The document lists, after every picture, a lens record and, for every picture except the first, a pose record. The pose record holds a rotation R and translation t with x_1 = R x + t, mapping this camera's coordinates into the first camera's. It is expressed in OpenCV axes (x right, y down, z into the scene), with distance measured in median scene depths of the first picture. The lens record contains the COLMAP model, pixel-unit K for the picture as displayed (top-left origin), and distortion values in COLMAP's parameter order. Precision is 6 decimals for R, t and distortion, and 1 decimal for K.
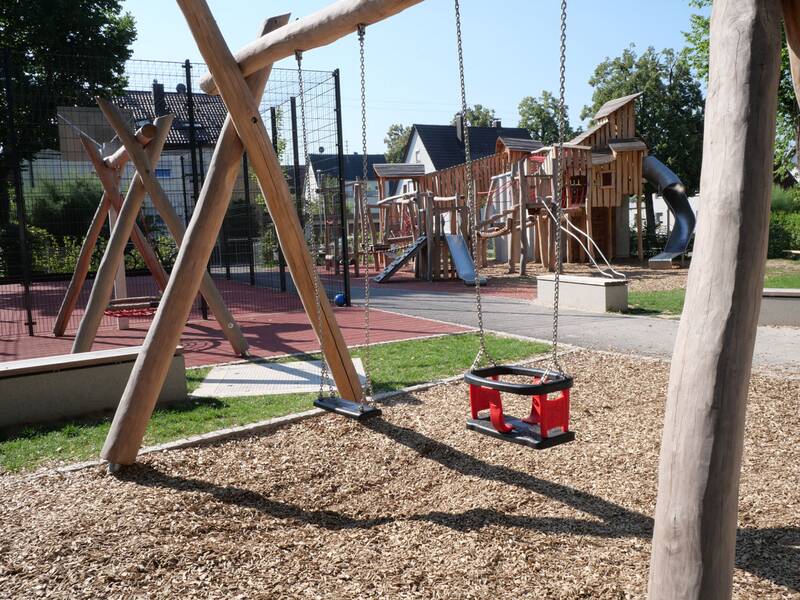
lens RADIAL K [[730.2, 0, 400.0], [0, 730.2, 300.0], [0, 0, 1]] dist [-0.010636, -0.001924]
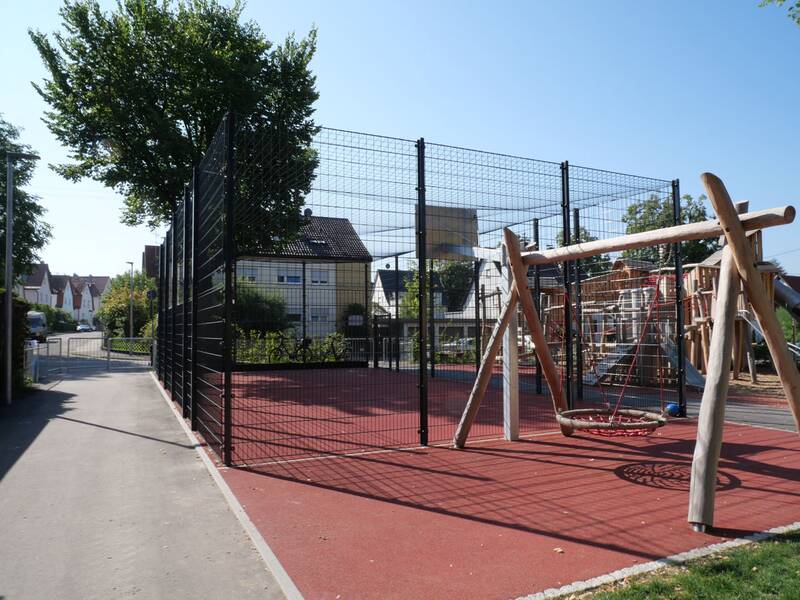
lens RADIAL K [[581.3, 0, 400.0], [0, 581.3, 300.0], [0, 0, 1]] dist [-0.046049, 0.000931]
pose [[0.999258, 0.032637, -0.020458, -0.227591], [-0.035329, 0.988181, -0.149168, -0.008838], [0.015348, 0.149780, 0.988600, 0.115492]]
